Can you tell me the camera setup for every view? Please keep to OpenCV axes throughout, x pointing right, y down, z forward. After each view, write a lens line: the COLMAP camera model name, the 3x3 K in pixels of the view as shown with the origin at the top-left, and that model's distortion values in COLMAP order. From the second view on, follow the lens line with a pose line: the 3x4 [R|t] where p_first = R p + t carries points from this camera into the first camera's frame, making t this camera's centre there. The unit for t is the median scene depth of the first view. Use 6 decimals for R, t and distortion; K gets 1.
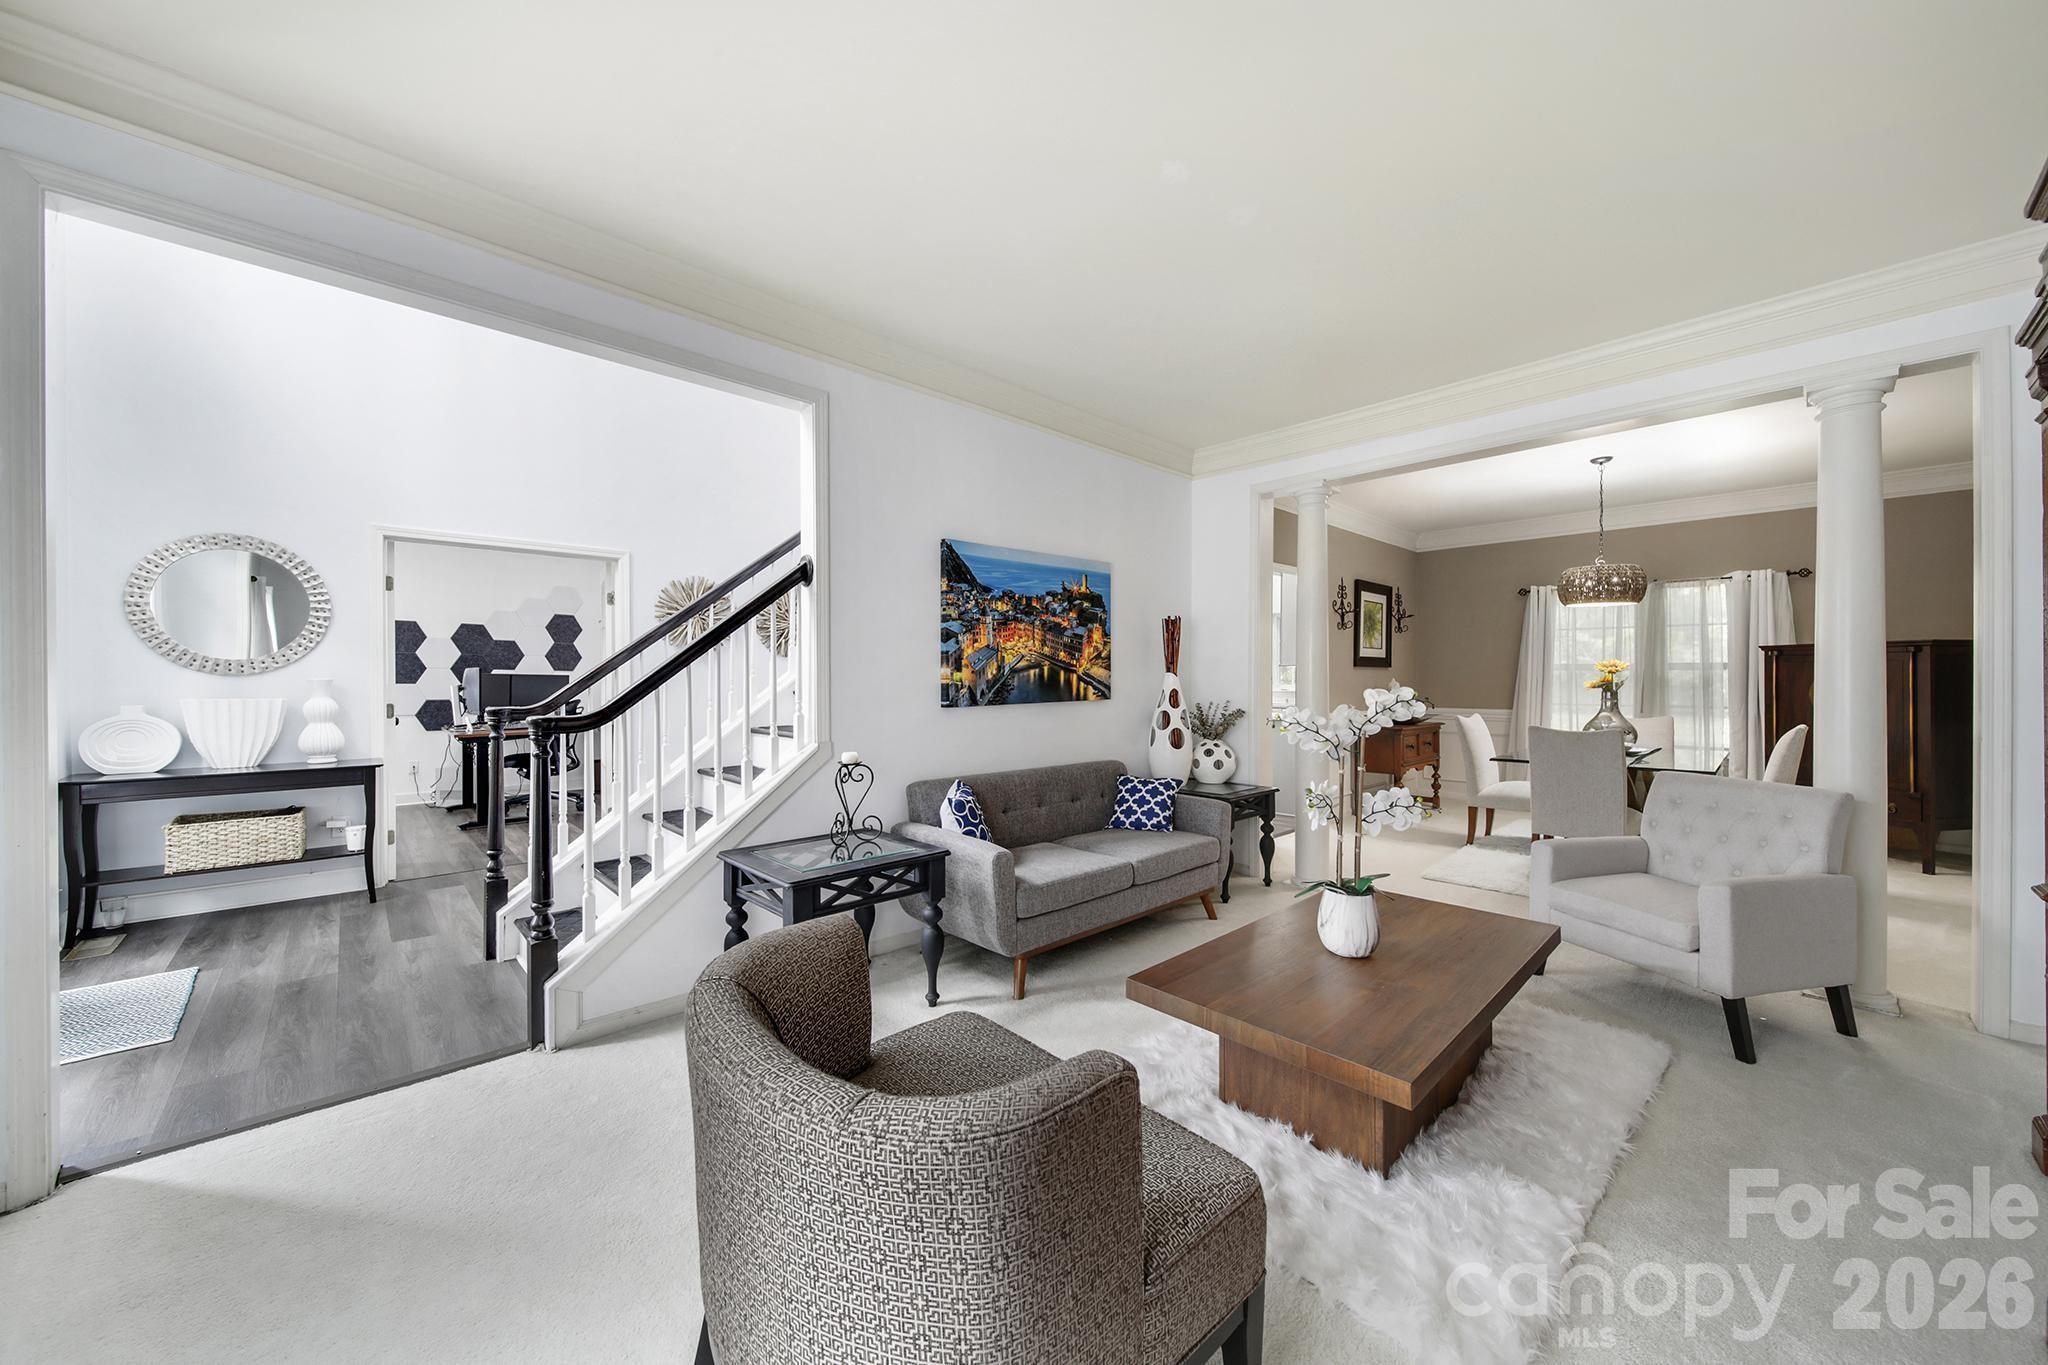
lens RADIAL K [[725.2, 0, 1044.3], [0, 725.2, 676.1], [0, 0, 1]] dist [-0.003104, -0.000756]
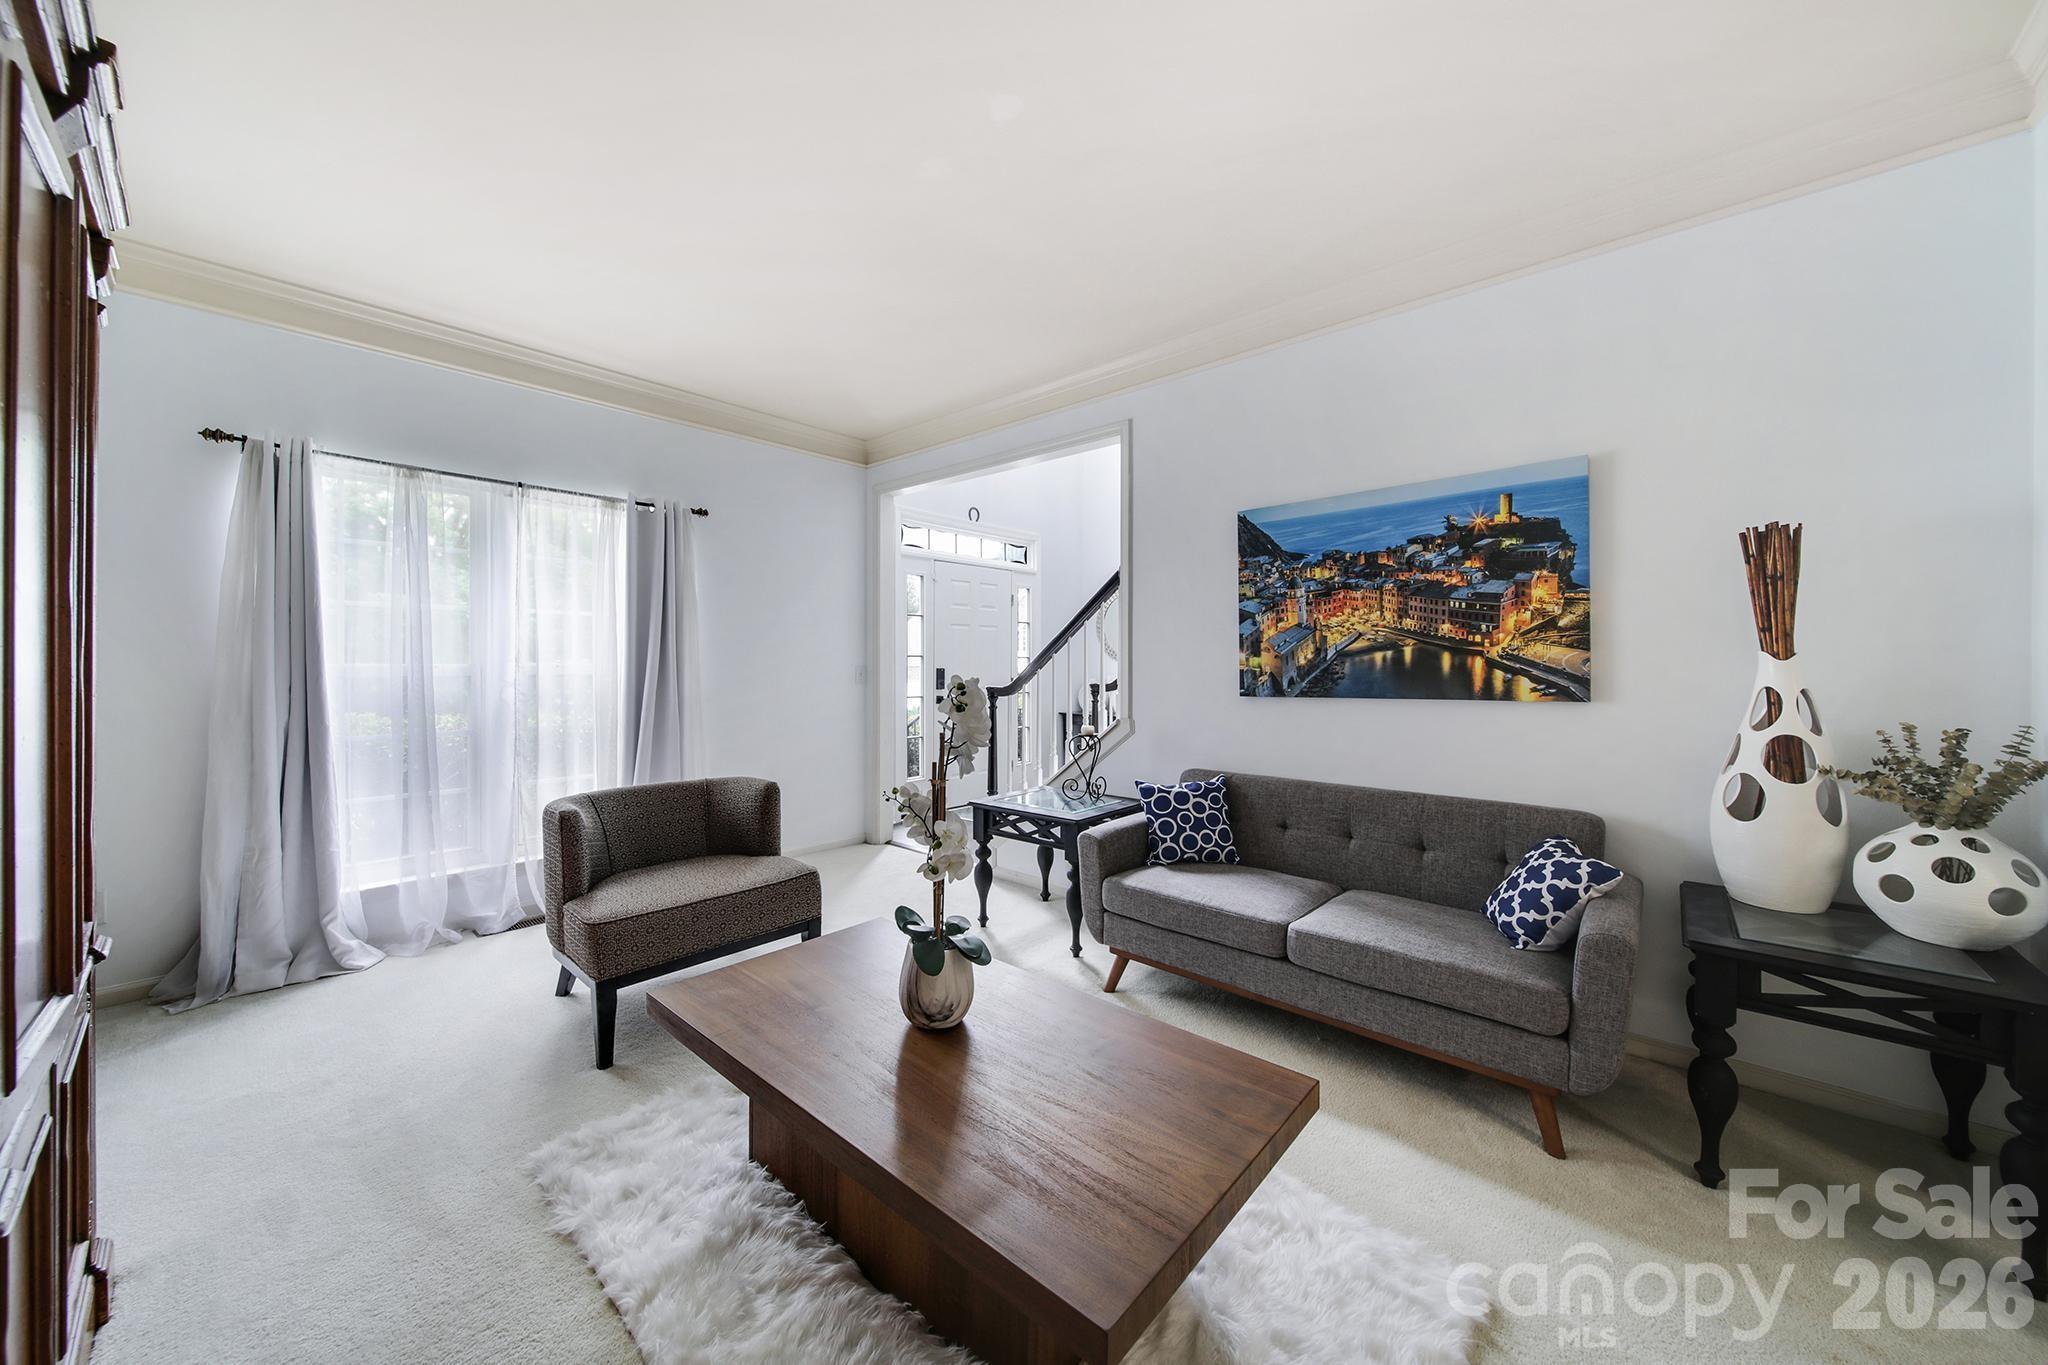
lens RADIAL K [[725.2, 0, 1022.8], [0, 725.2, 668.2], [0, 0, 1]] dist [-0.003104, -0.000756]
pose [[0.078794, 0.010346, -0.996837, 0.677324], [0.007505, 0.999912, 0.010971, -0.003259], [0.996863, -0.008345, 0.078709, 0.586616]]
